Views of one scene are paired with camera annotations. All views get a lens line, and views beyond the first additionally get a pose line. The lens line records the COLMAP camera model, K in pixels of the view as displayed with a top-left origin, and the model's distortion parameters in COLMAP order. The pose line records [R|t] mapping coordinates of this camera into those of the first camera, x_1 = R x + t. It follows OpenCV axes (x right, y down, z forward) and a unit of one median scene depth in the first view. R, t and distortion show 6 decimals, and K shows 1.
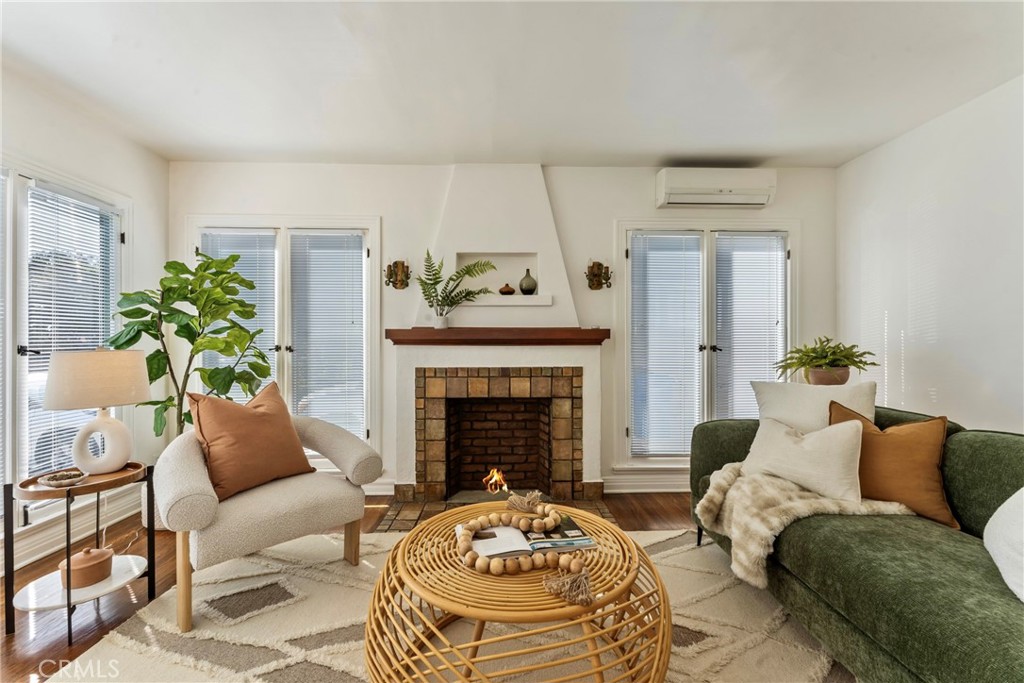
lens RADIAL K [[426.8, 0, 509.4], [0, 426.8, 340.9], [0, 0, 1]] dist [-0.001071, -0.000312]
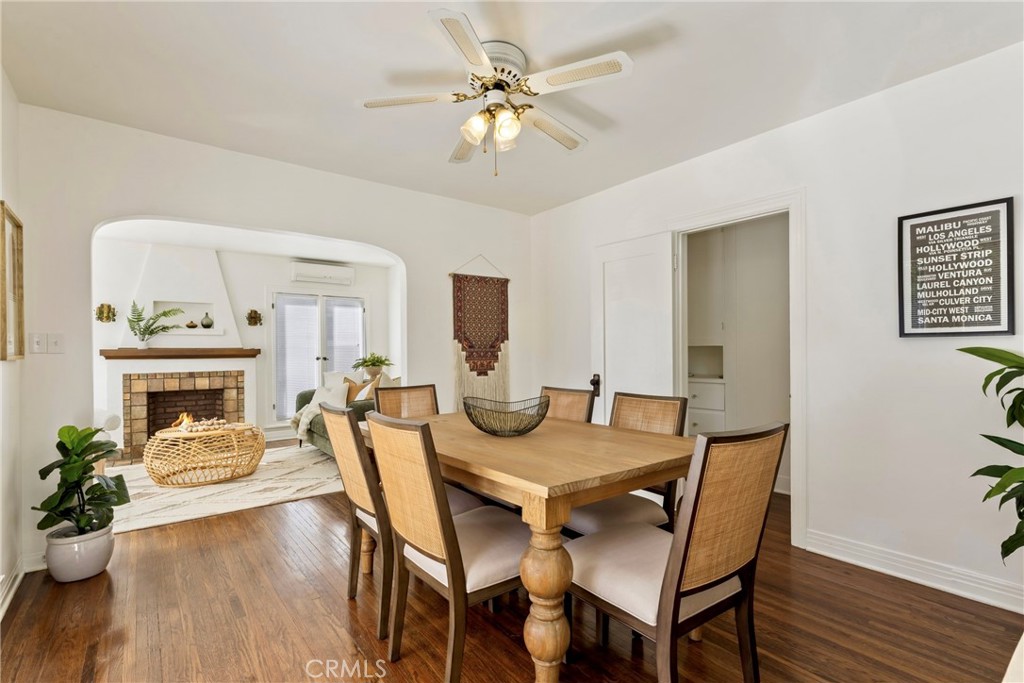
lens RADIAL K [[474.5, 0, 512.4], [0, 474.5, 350.7], [0, 0, 1]] dist [-0.000519, 0.000016]
pose [[0.803781, -0.006439, 0.594891, -0.104721], [0.012130, 0.999911, -0.005565, 0.004427], [-0.594802, 0.011689, 0.803787, -1.251201]]
